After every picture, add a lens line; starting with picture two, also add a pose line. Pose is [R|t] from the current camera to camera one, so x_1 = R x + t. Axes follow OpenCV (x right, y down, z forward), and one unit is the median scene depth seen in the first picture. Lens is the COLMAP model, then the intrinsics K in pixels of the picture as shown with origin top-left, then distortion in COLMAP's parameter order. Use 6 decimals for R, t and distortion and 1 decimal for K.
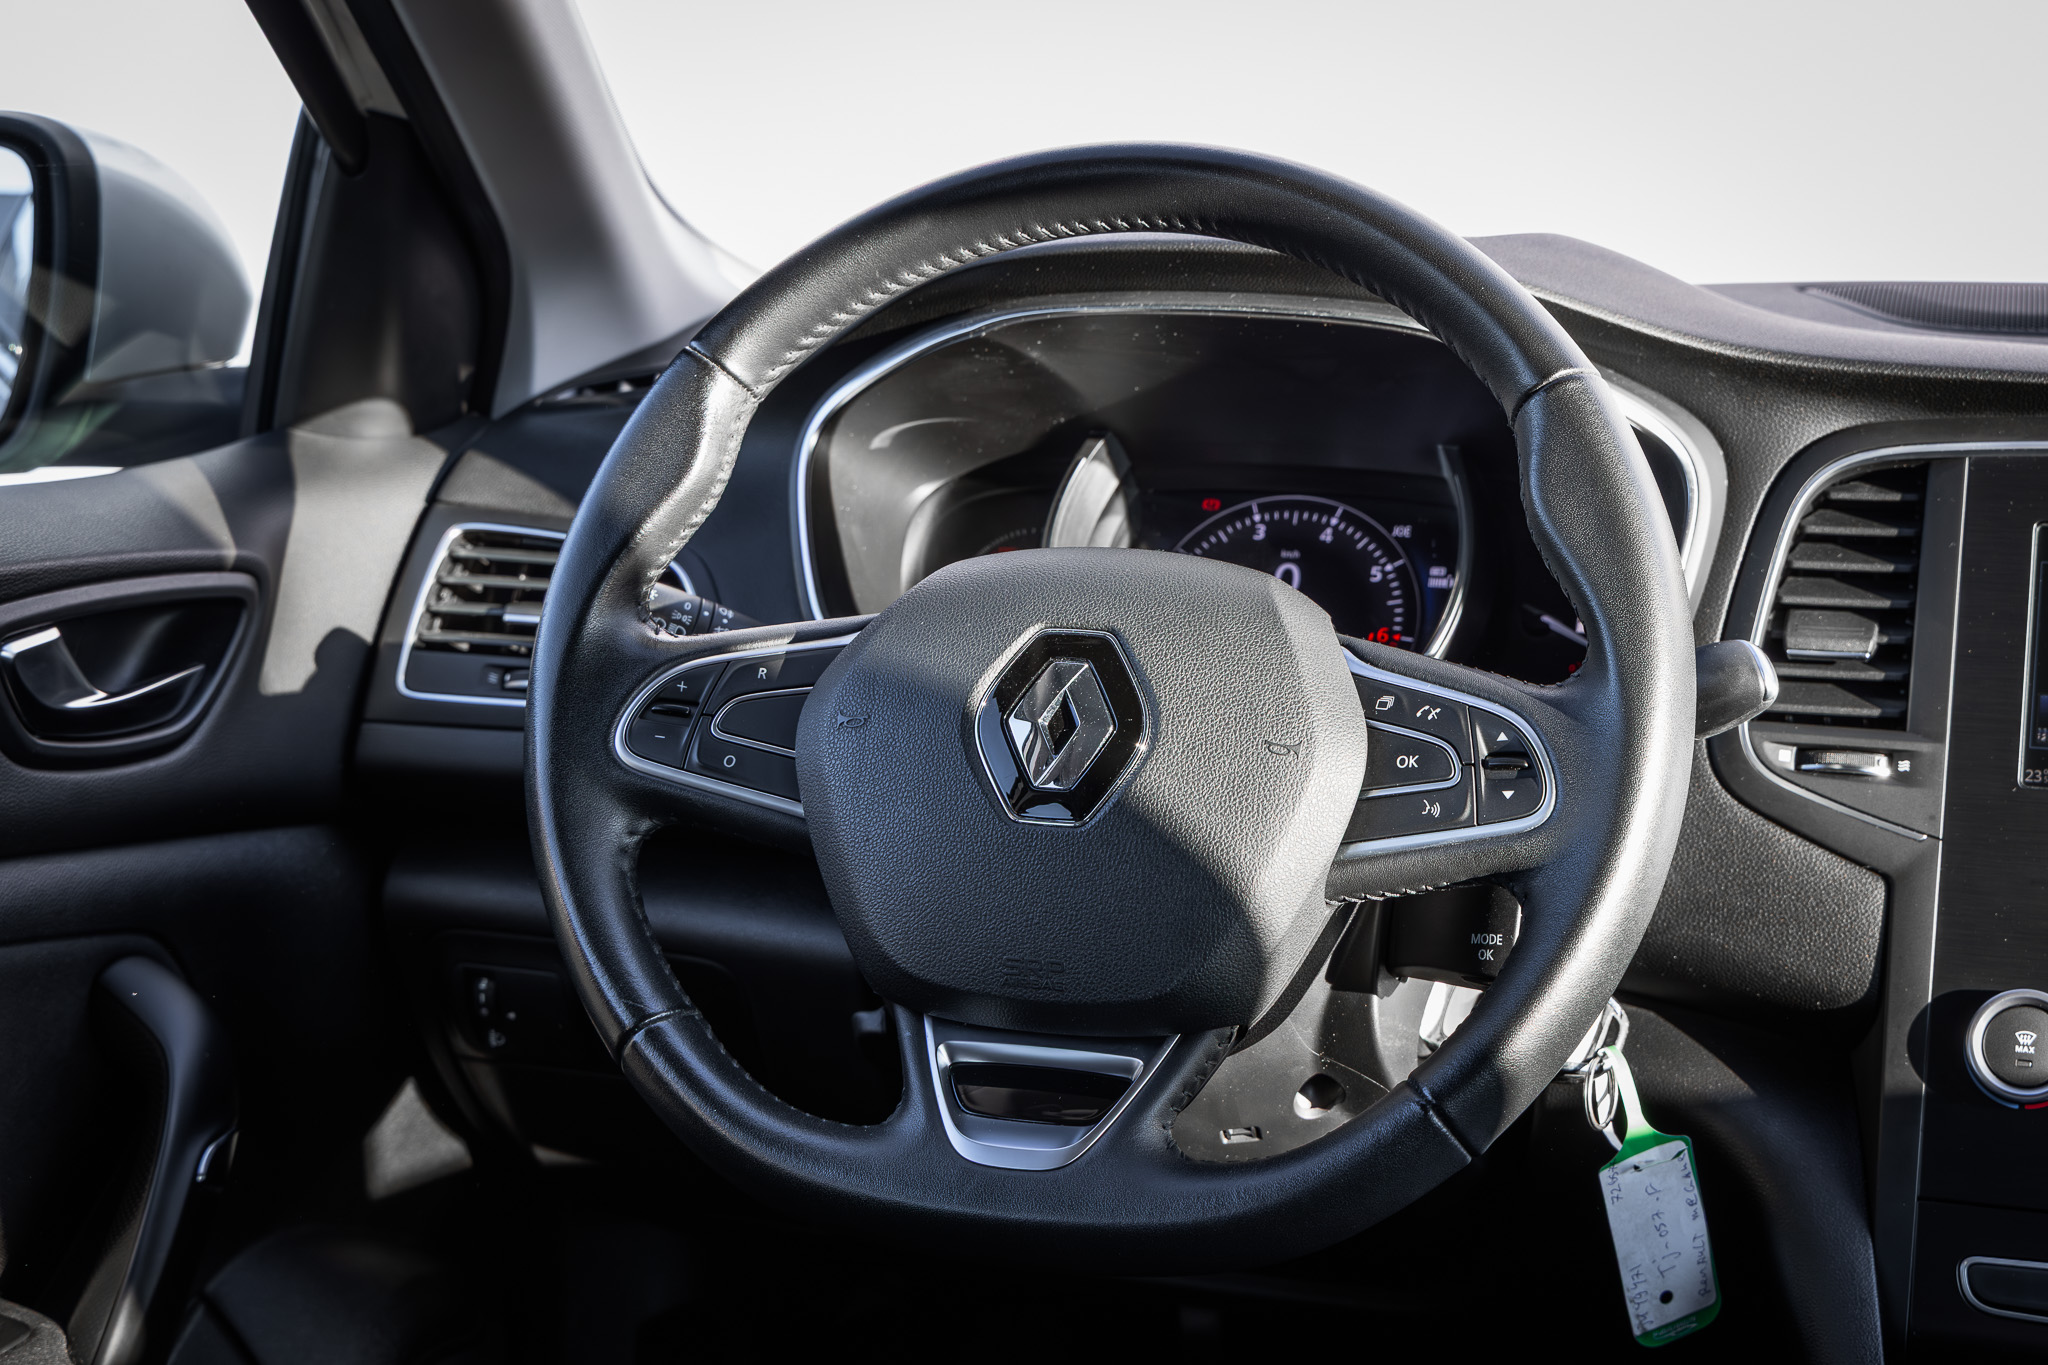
lens RADIAL K [[3273.7, 0, 1075.3], [0, 3273.7, 672.7], [0, 0, 1]] dist [0.004336, 0.000000]
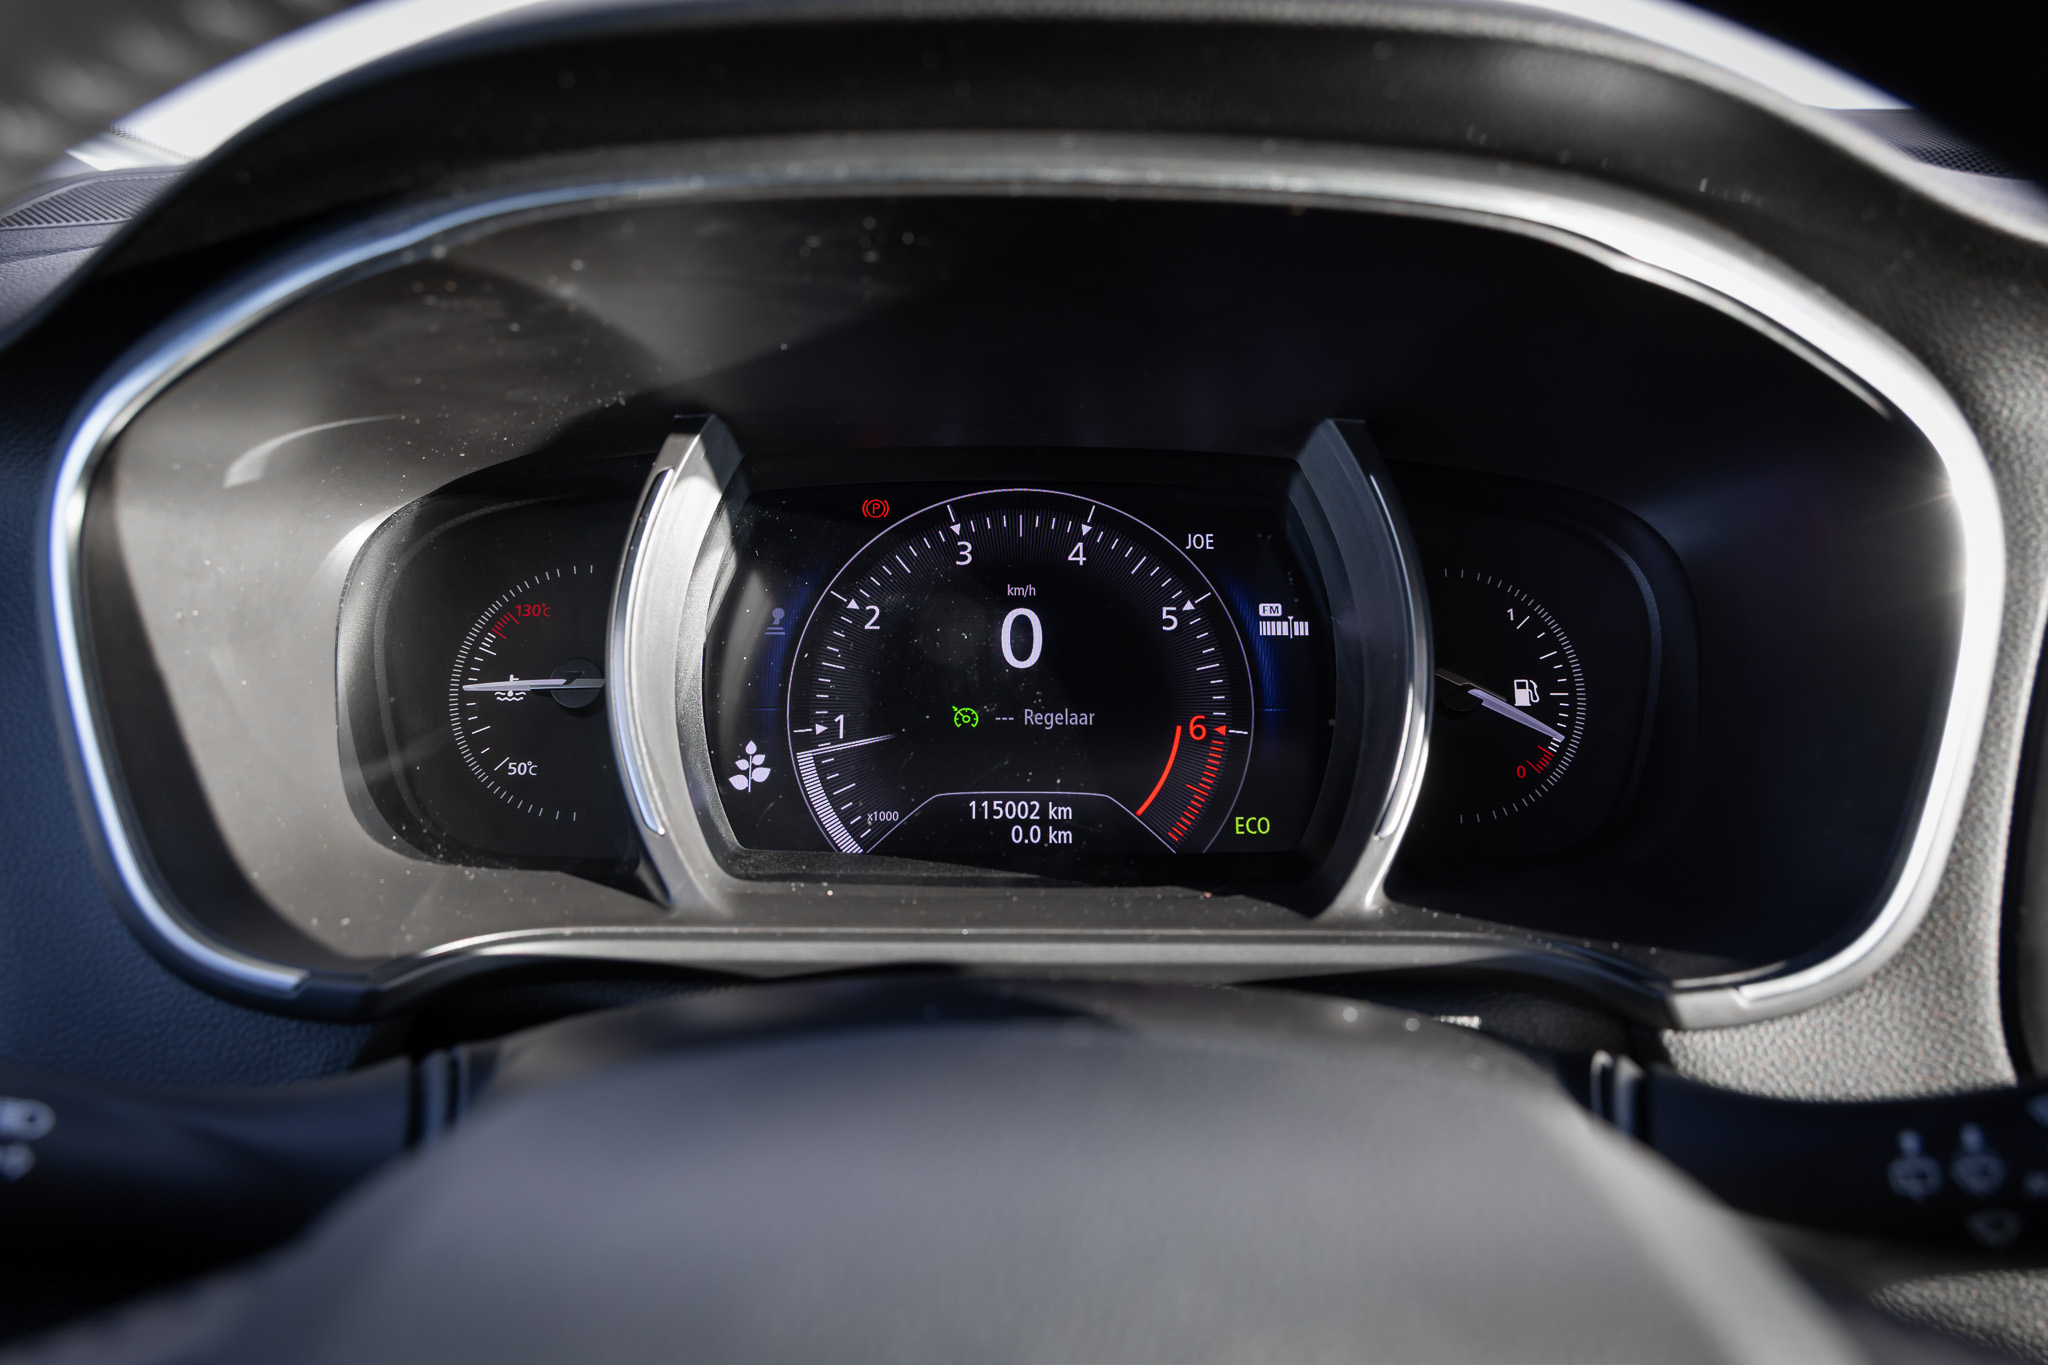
lens RADIAL K [[1656.5, 0, 1018.5], [0, 1656.5, 661.3], [0, 0, 1]] dist [0.003516, 0.002842]
pose [[0.958653, -0.101269, 0.265951, -0.018852], [0.050677, 0.980353, 0.190629, -0.089016], [-0.280031, -0.169270, 0.944950, 0.774403]]
